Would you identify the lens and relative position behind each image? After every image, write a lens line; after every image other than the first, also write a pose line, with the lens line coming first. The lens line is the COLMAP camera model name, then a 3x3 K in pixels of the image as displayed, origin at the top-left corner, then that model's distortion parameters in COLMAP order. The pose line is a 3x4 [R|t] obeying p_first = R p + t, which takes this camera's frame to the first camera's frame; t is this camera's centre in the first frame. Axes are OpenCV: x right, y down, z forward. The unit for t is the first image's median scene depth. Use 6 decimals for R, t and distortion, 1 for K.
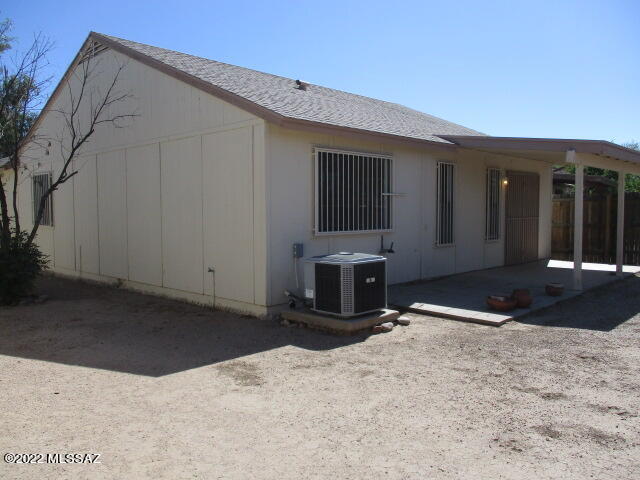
lens RADIAL K [[541.7, 0, 323.7], [0, 541.7, 242.8], [0, 0, 1]] dist [-0.010686, 0.000484]
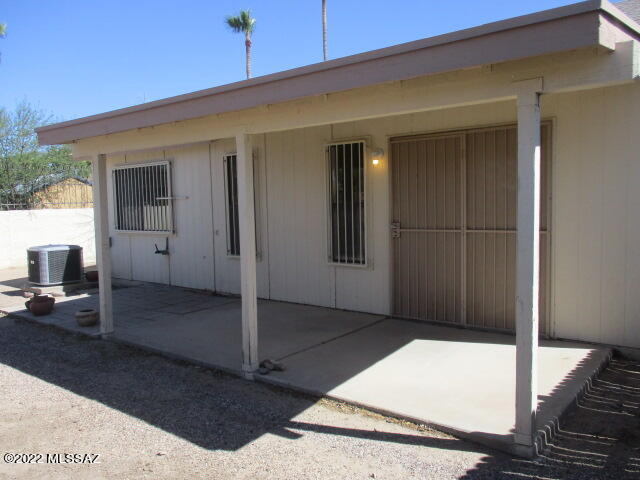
lens RADIAL K [[541.7, 0, 323.7], [0, 541.7, 242.8], [0, 0, 1]] dist [-0.010686, 0.000484]
pose [[0.130799, 0.073671, -0.988668, 1.202381], [-0.043732, 0.996693, 0.068483, -0.089394], [0.990444, 0.034279, 0.133588, 1.167348]]
